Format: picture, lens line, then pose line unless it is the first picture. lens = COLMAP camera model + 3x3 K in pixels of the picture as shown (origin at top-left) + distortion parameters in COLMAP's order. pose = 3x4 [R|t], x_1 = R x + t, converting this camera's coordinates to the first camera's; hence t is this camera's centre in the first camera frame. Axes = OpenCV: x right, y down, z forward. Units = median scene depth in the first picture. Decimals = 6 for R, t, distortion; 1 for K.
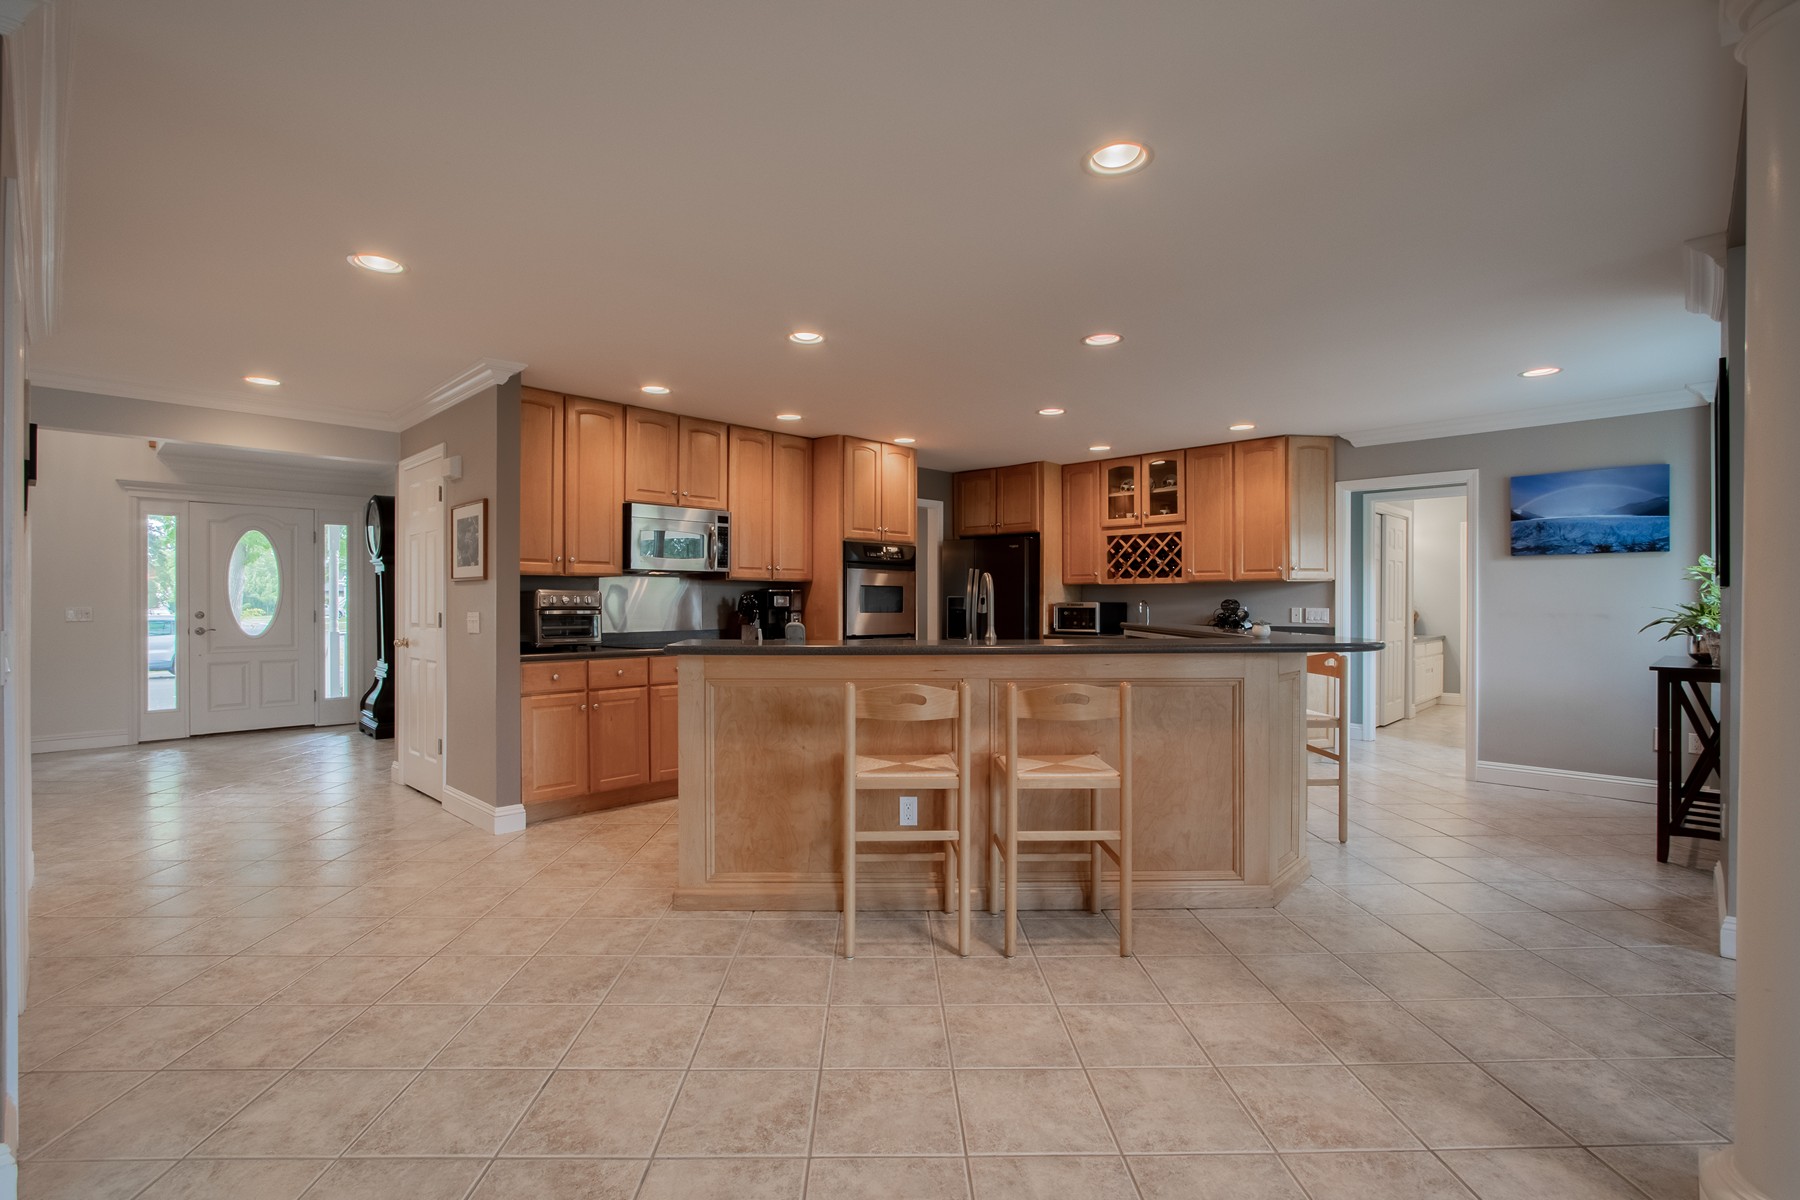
lens RADIAL K [[841.7, 0, 884.6], [0, 841.7, 598.9], [0, 0, 1]] dist [-0.023361, 0.004881]
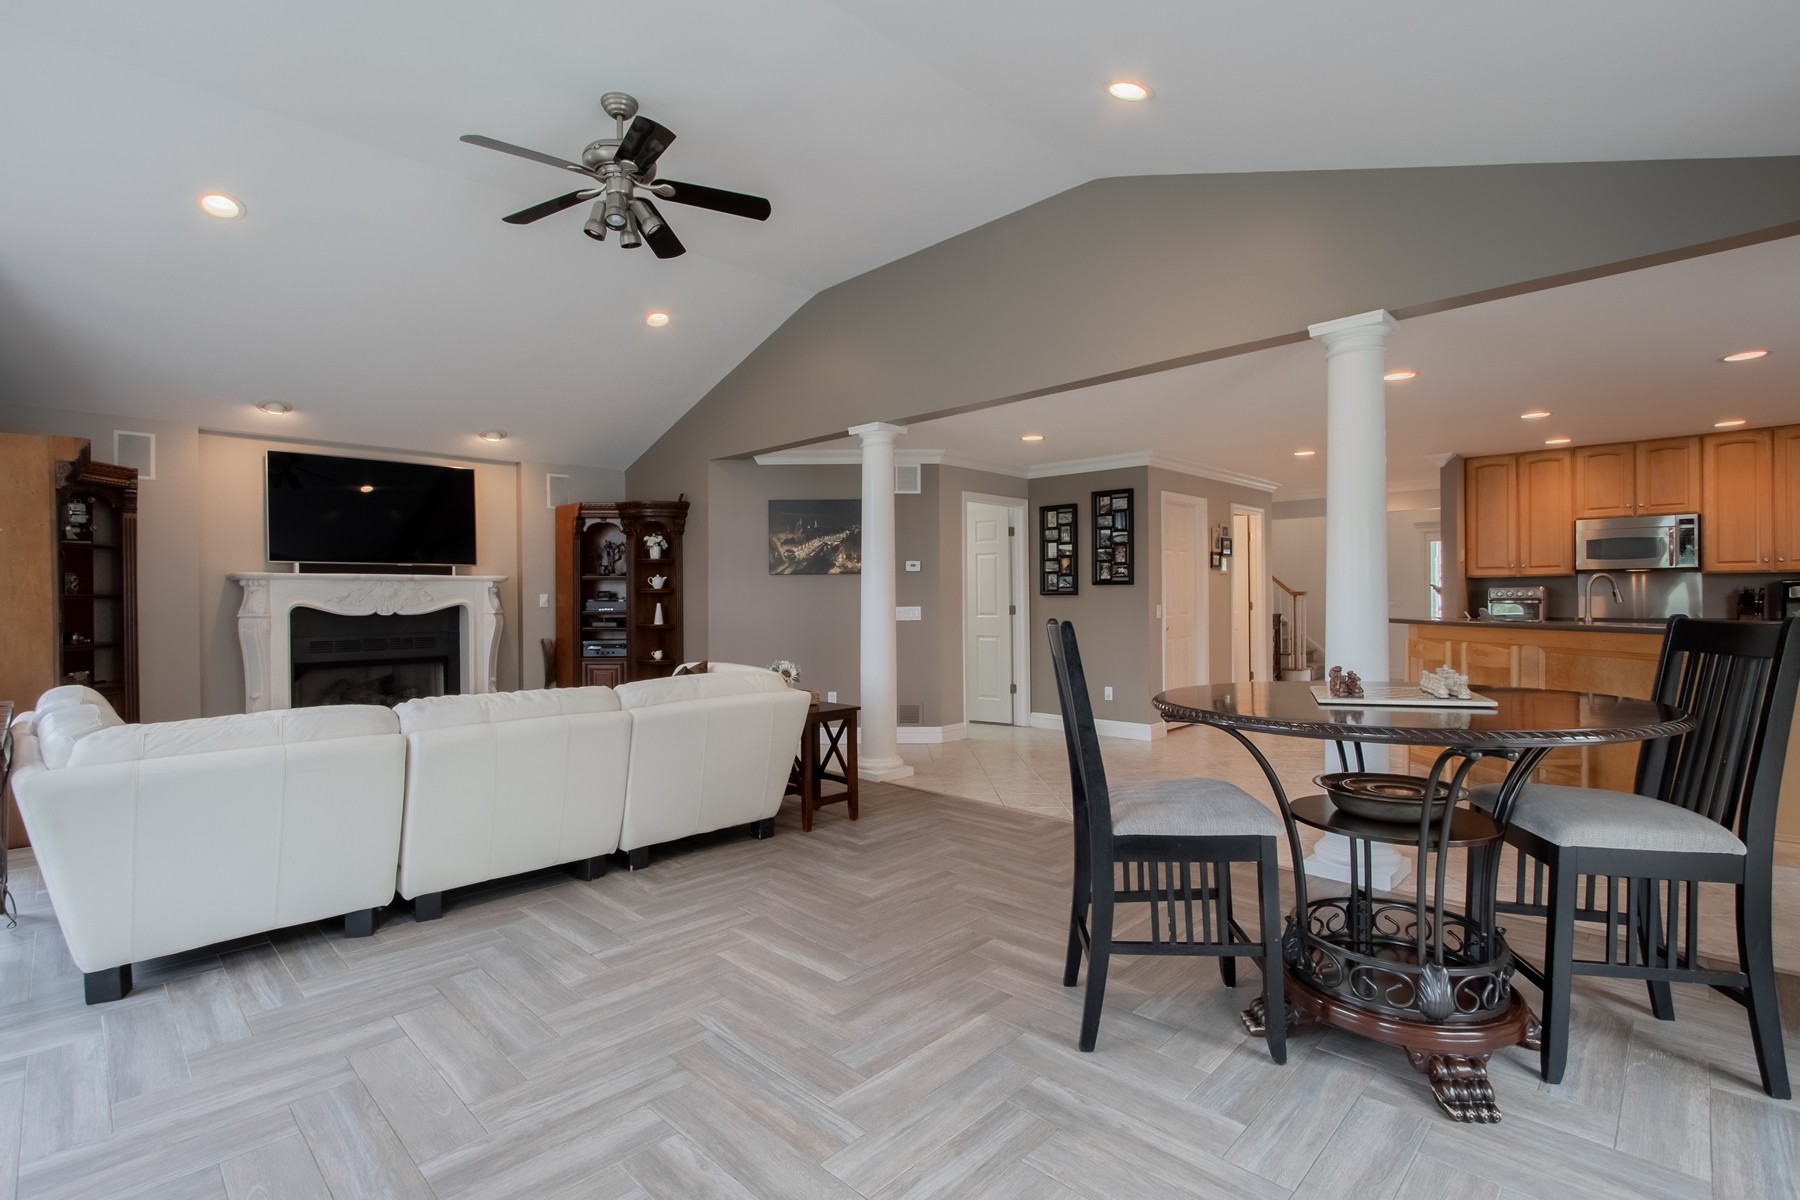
lens RADIAL K [[841.7, 0, 884.9], [0, 841.7, 613.9], [0, 0, 1]] dist [-0.023361, 0.004881]
pose [[-0.008314, 0.016379, -0.999831, 0.875096], [0.013279, 0.999779, 0.016268, -0.000172], [0.999877, -0.013141, -0.008530, -0.083898]]
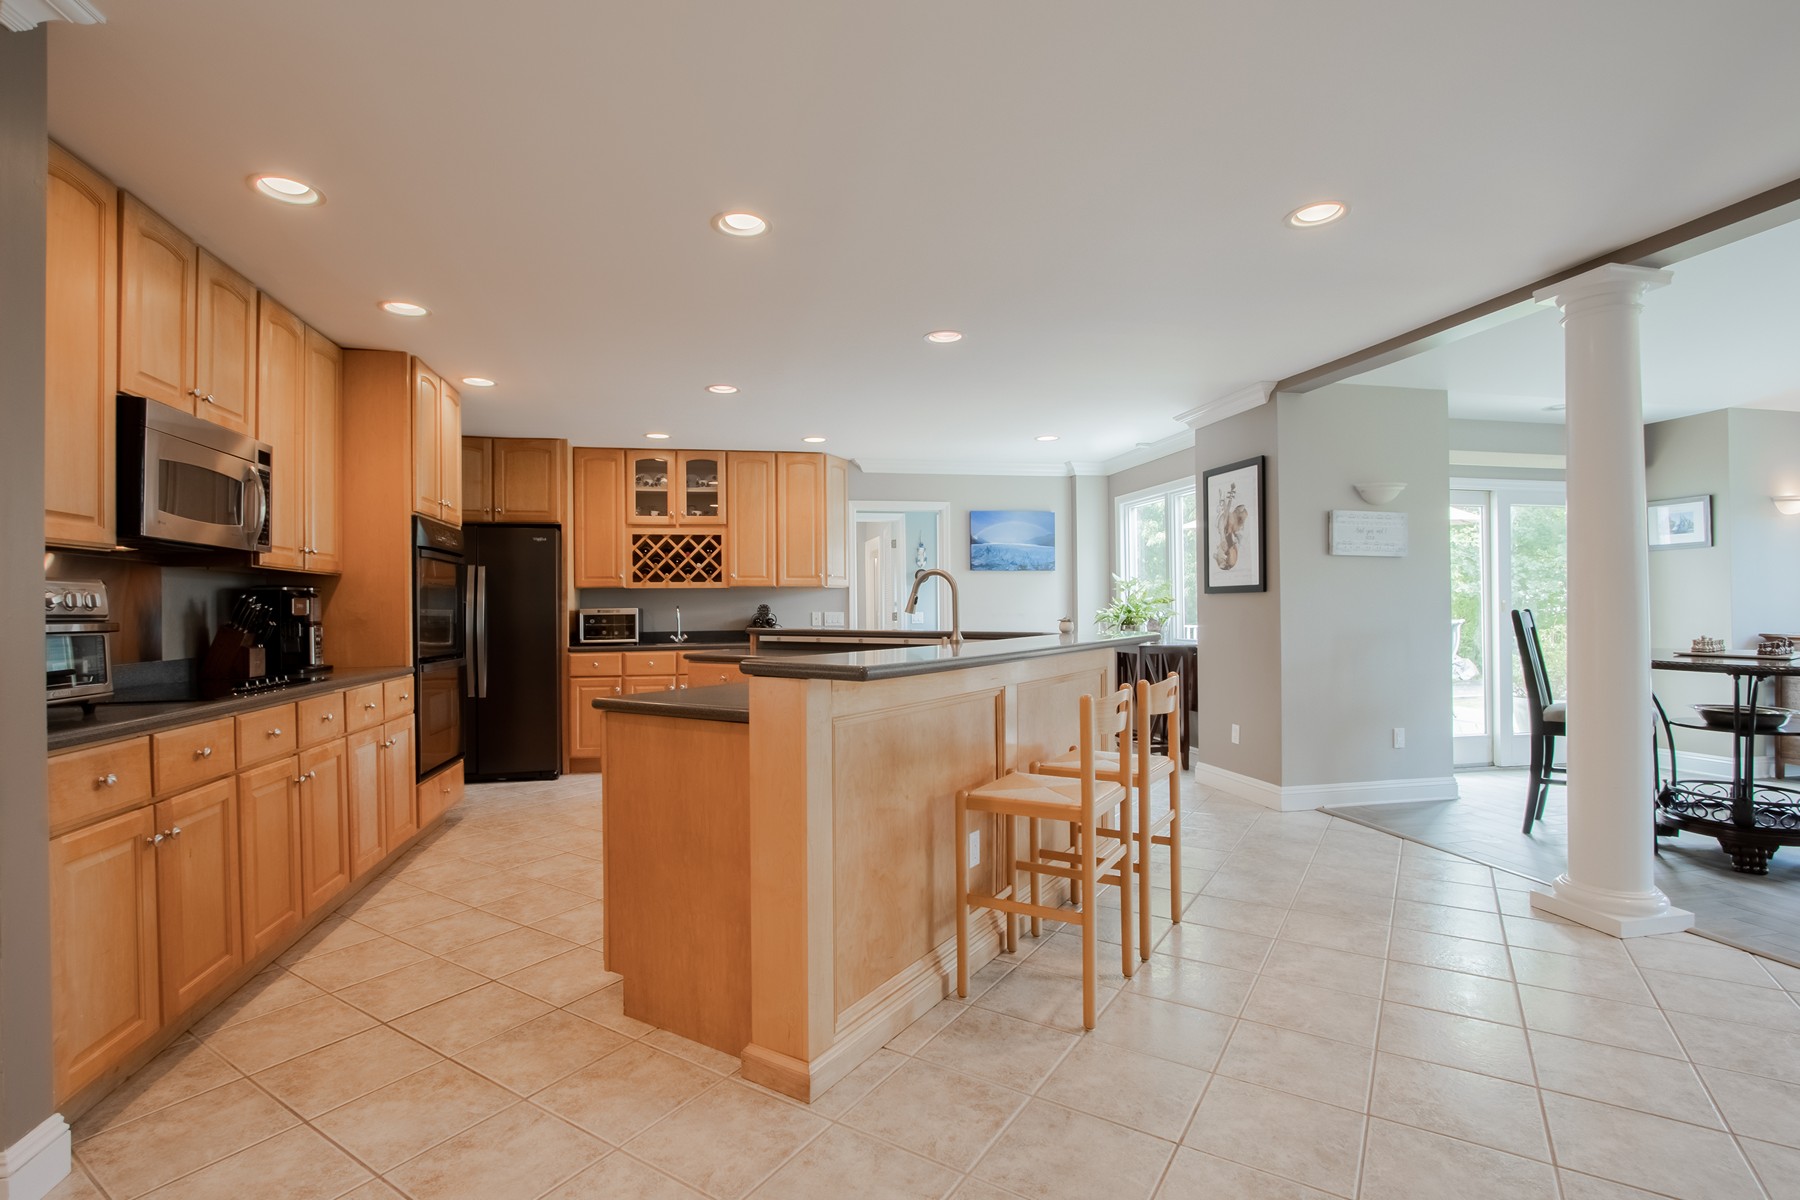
lens RADIAL K [[841.7, 0, 873.2], [0, 841.7, 610.1], [0, 0, 1]] dist [-0.023361, 0.004881]
pose [[0.564653, -0.004973, 0.825313, -0.386022], [0.005506, 0.999982, 0.002258, 0.006152], [-0.825310, 0.003269, 0.564670, 0.328882]]
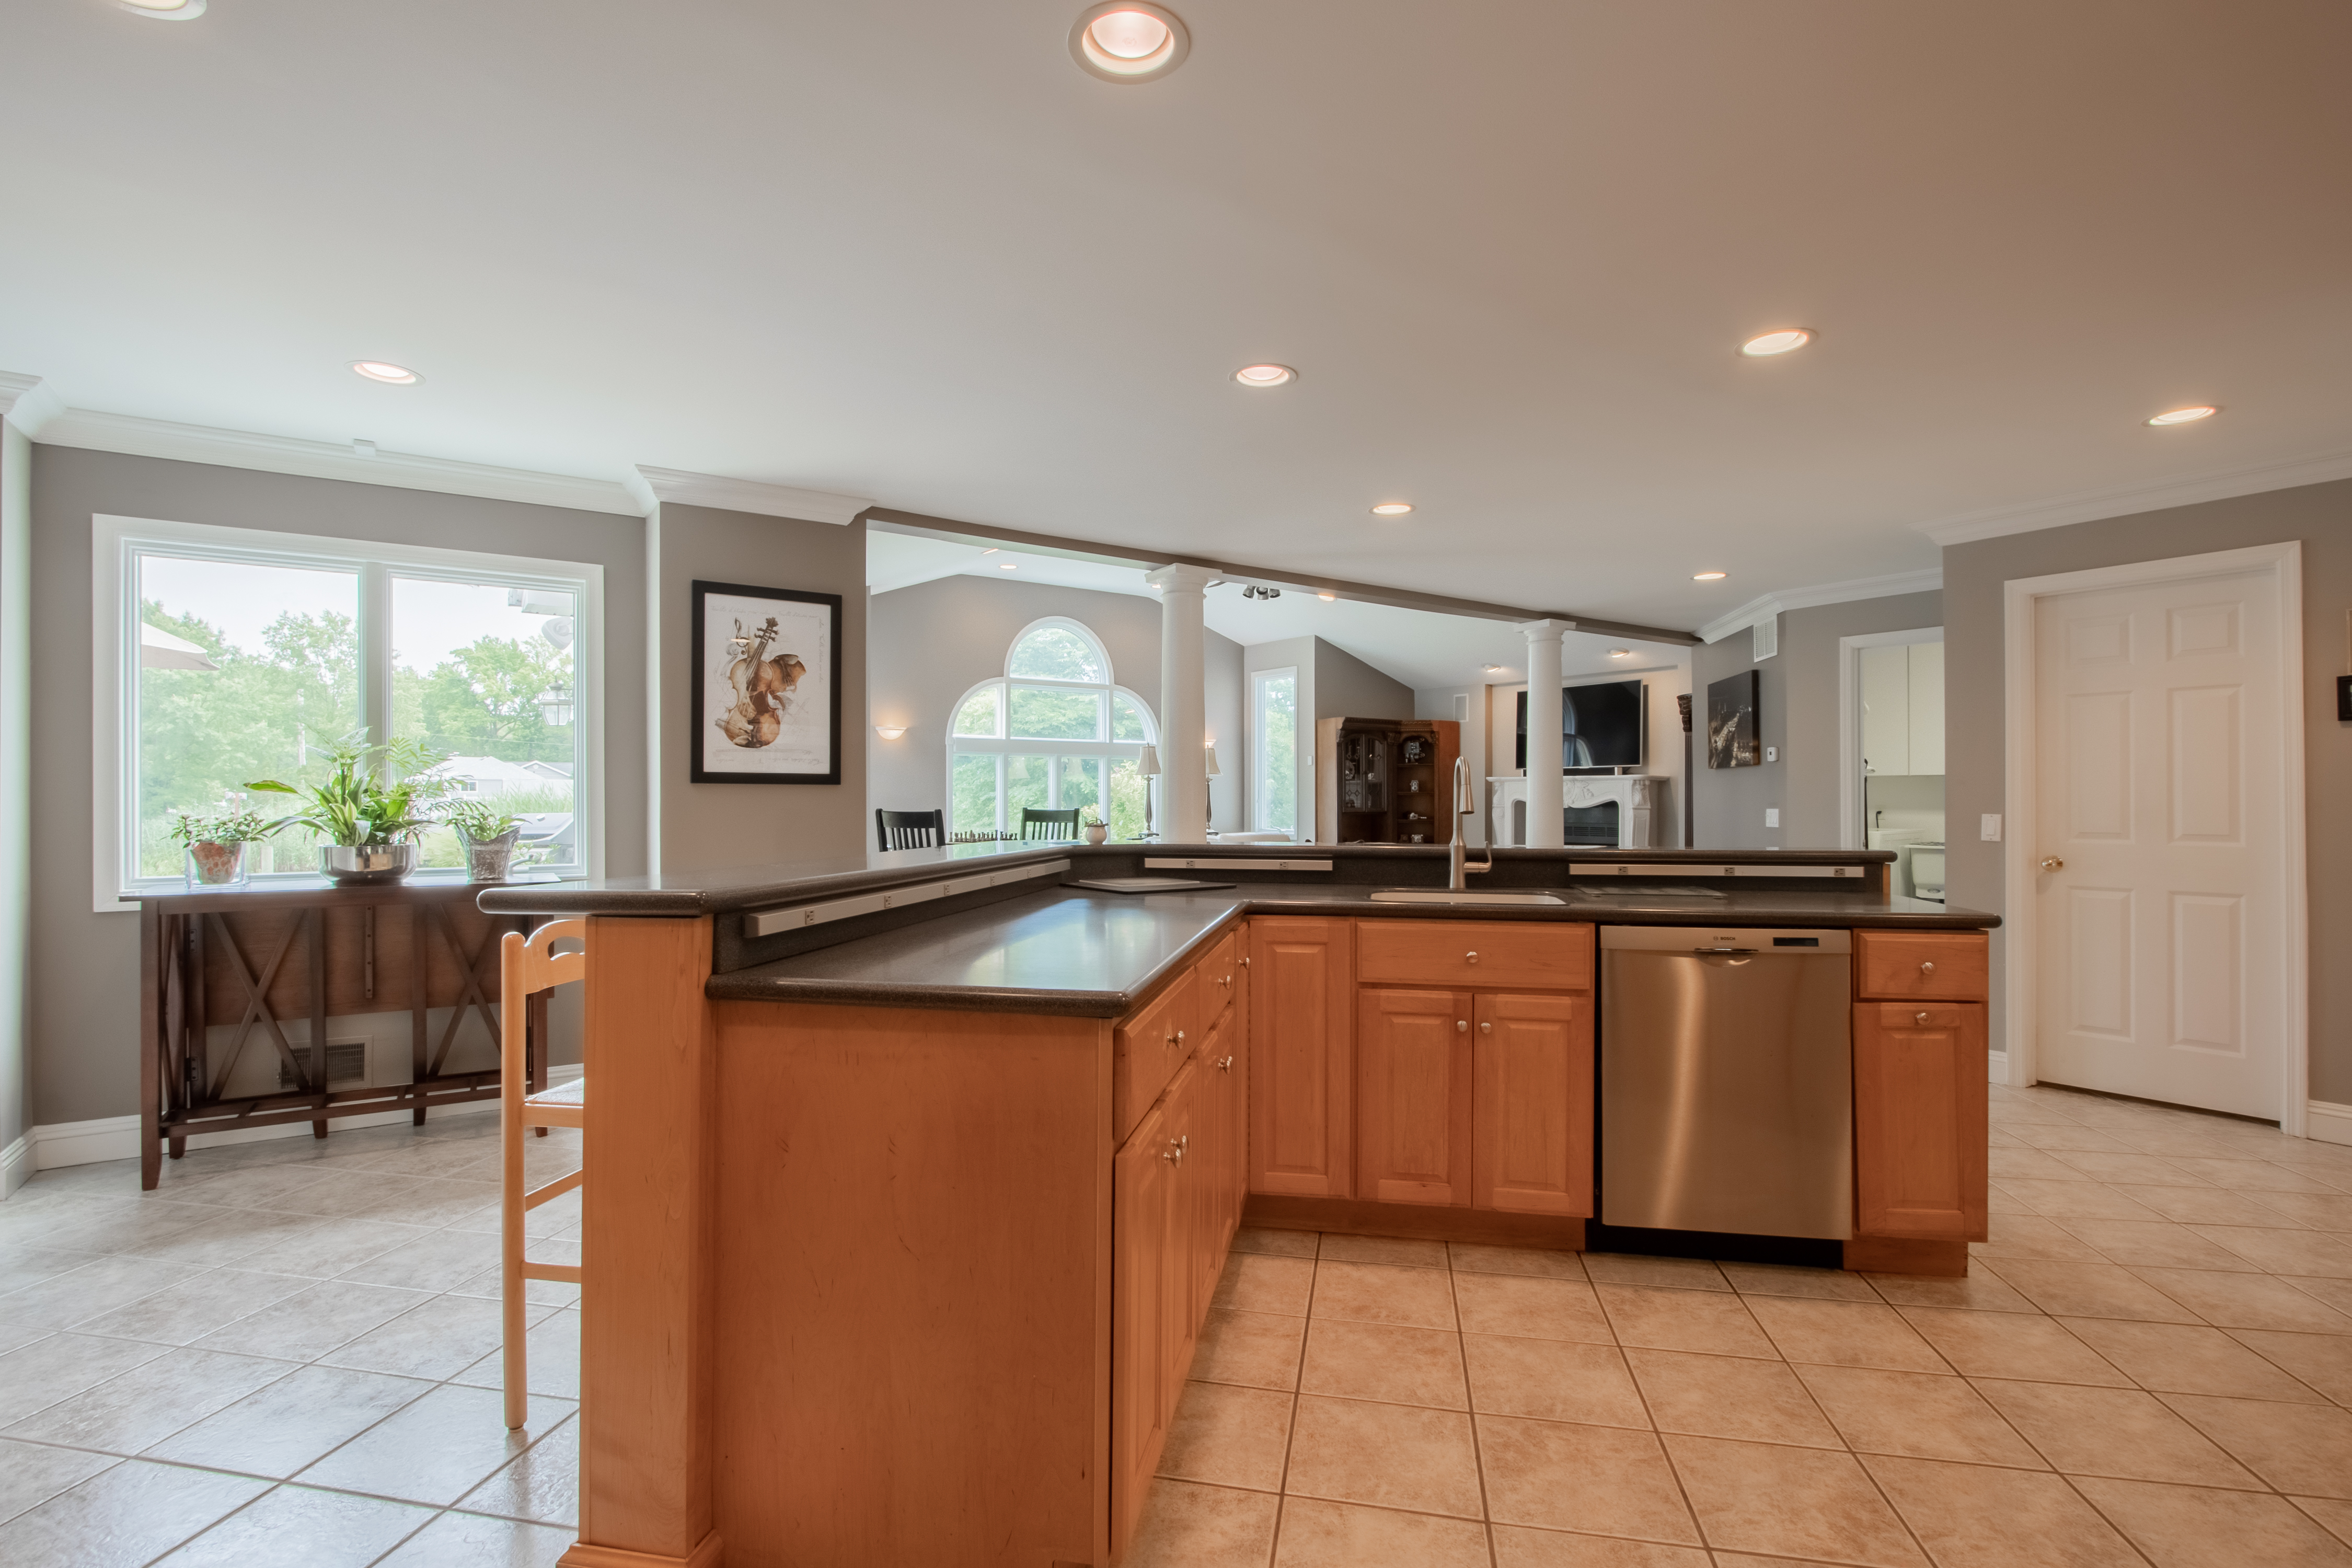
lens RADIAL K [[1099.8, 0, 1153.1], [0, 1099.8, 801.6], [0, 0, 1]] dist [-0.023361, 0.004881]
pose [[-0.977153, -0.002545, 0.212521, 0.106141], [-0.002846, 0.999995, -0.001110, 0.004805], [-0.212517, -0.001689, -0.977156, 1.157065]]
